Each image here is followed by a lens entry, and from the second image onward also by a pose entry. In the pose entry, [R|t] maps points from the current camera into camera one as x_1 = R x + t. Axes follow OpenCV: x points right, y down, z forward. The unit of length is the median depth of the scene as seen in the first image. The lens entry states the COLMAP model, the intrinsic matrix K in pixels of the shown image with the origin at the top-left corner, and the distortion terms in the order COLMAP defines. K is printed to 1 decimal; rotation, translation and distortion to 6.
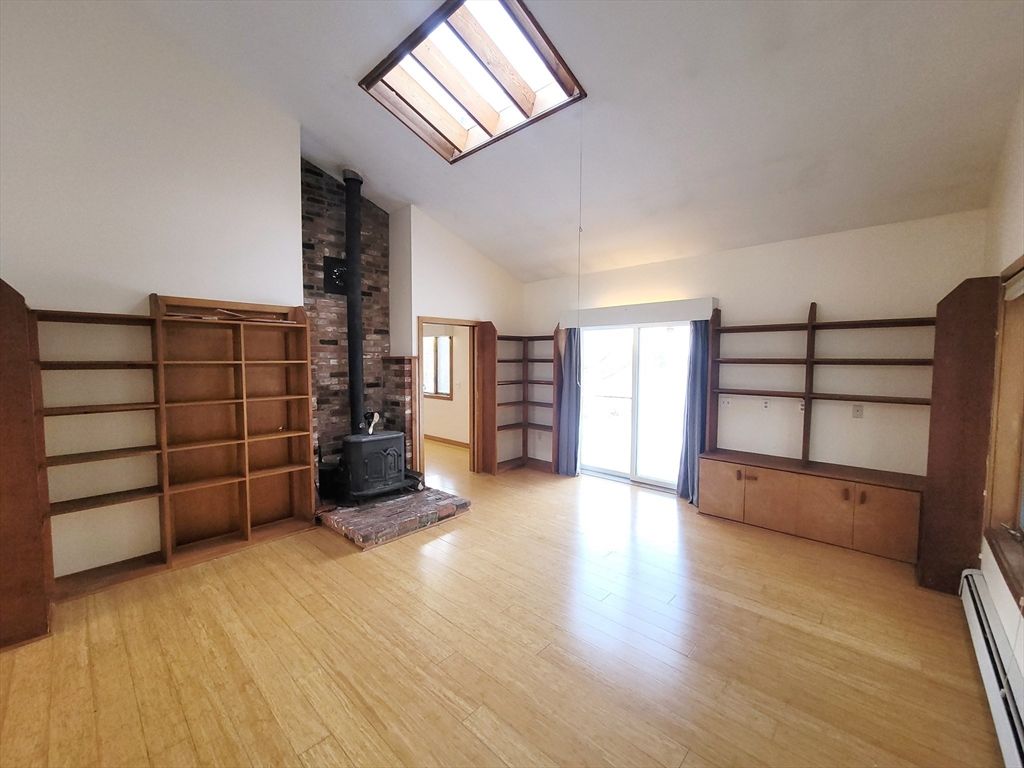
lens RADIAL K [[416.0, 0, 509.5], [0, 416.0, 382.7], [0, 0, 1]] dist [-0.006588, 0.000775]
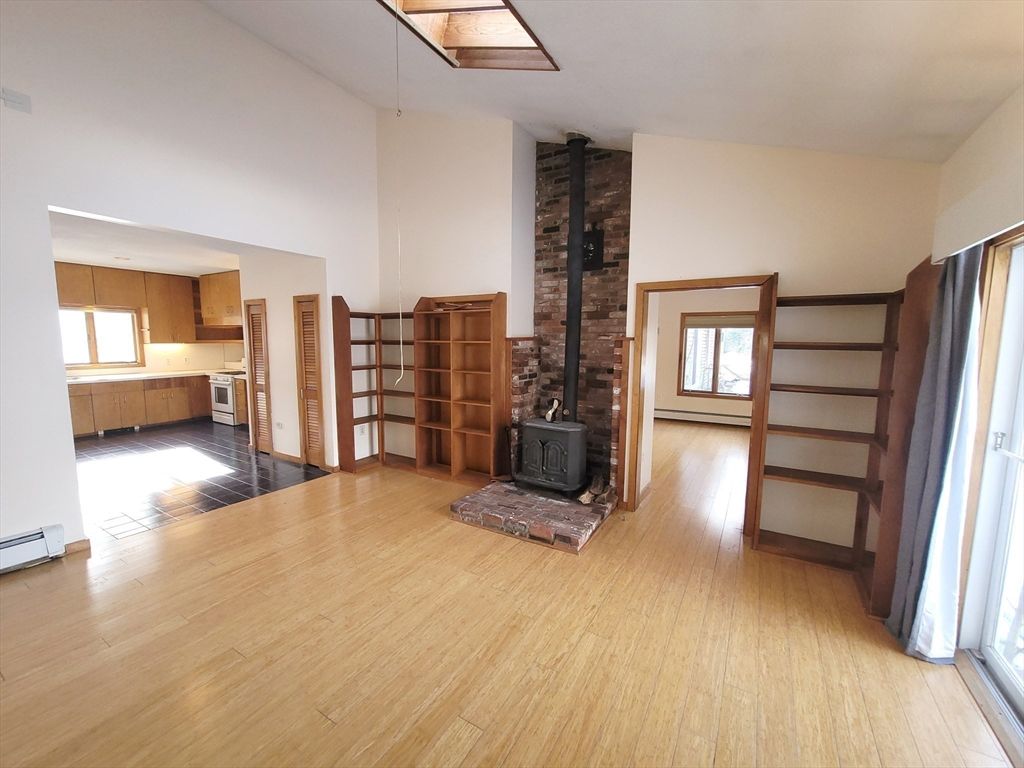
lens RADIAL K [[416.0, 0, 509.5], [0, 416.0, 382.7], [0, 0, 1]] dist [-0.006588, 0.000775]
pose [[0.203920, 0.103873, -0.973462, 0.546339], [-0.062338, 0.993715, 0.092975, -0.043328], [0.977001, 0.041724, 0.209113, 0.717465]]
